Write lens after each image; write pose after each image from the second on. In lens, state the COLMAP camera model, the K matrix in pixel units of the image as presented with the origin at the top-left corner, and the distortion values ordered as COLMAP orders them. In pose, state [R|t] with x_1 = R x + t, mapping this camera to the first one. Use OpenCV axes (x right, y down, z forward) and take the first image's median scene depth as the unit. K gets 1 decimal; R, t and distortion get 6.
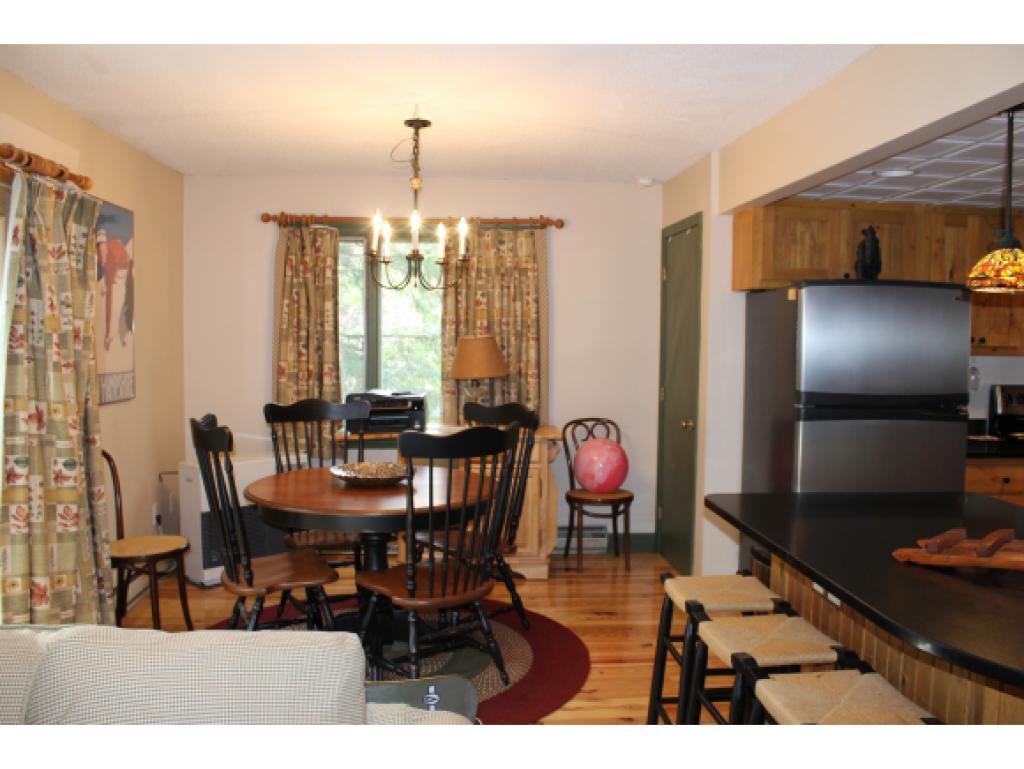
lens RADIAL K [[870.6, 0, 512.8], [0, 870.6, 386.1], [0, 0, 1]] dist [-0.116479, 0.014290]
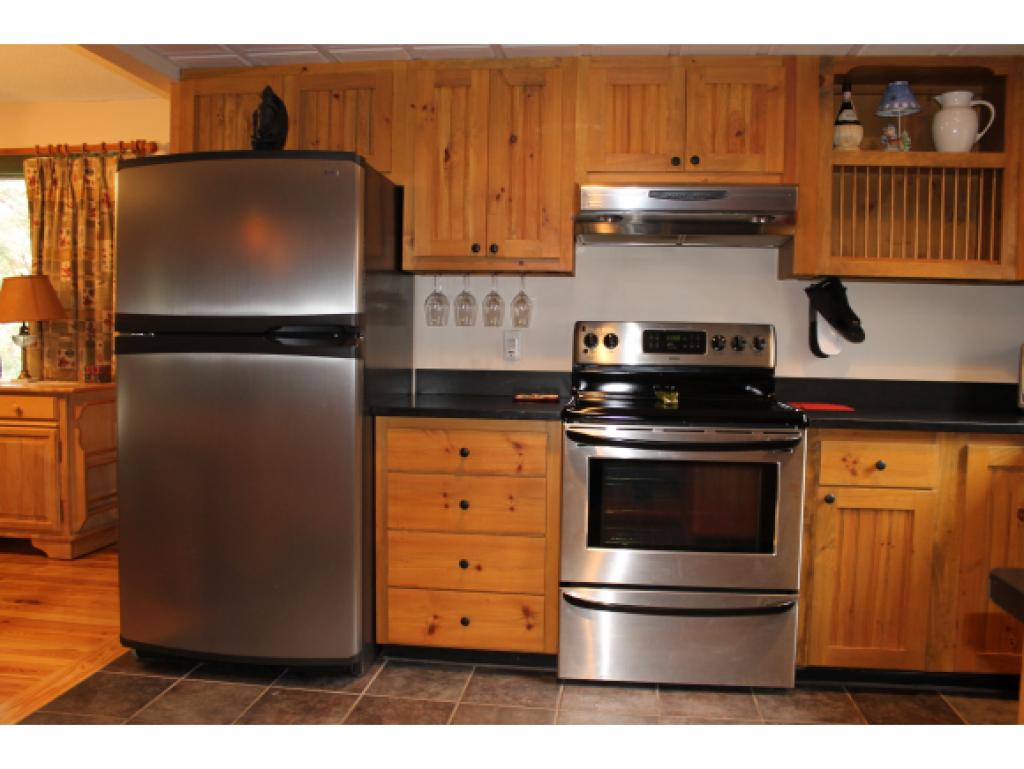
lens RADIAL K [[870.6, 0, 511.9], [0, 870.6, 386.0], [0, 0, 1]] dist [-0.116479, 0.014290]
pose [[0.981869, 0.009435, -0.189326, 0.617286], [-0.009357, 0.999955, 0.001306, 0.048100], [0.189330, 0.000489, 0.981913, 0.275077]]
